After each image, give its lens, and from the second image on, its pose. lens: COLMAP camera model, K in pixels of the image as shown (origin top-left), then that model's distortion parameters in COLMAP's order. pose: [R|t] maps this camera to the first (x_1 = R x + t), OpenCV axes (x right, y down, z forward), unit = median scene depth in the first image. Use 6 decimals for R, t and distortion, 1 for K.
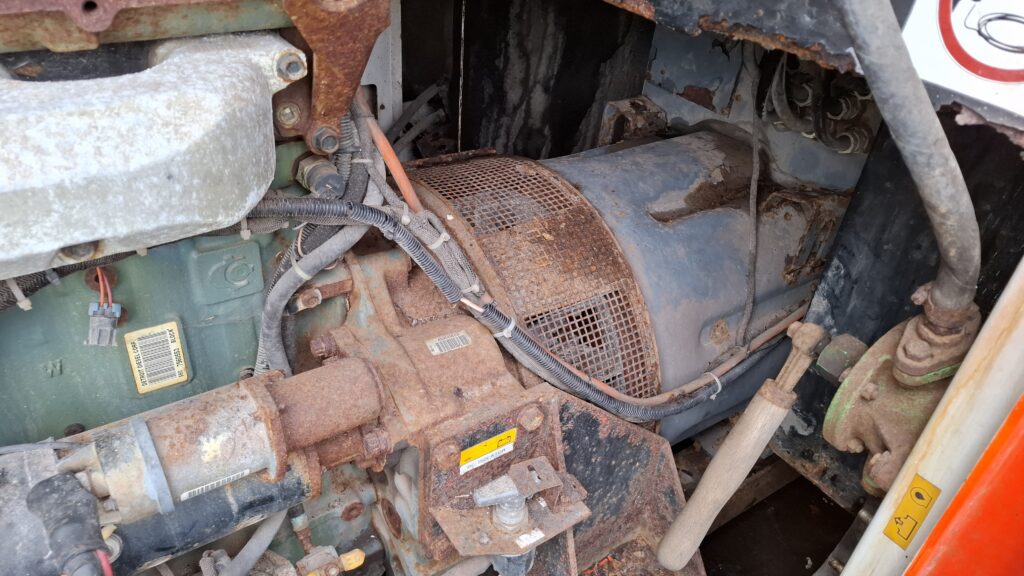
lens RADIAL K [[701.9, 0, 512.0], [0, 701.9, 288.0], [0, 0, 1]] dist [0.005282, 0.001631]
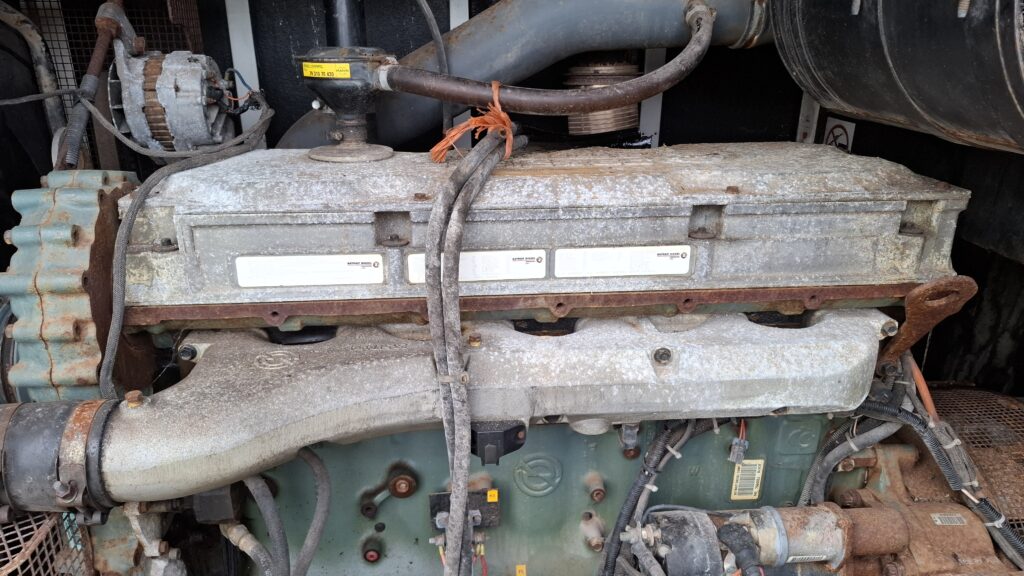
lens RADIAL K [[701.9, 0, 512.0], [0, 701.9, 288.0], [0, 0, 1]] dist [0.005282, 0.001631]
pose [[0.865019, 0.094398, -0.492779, -0.201049], [-0.222789, 0.952274, -0.208661, 0.130197], [0.449563, 0.290282, 0.844766, -0.725699]]
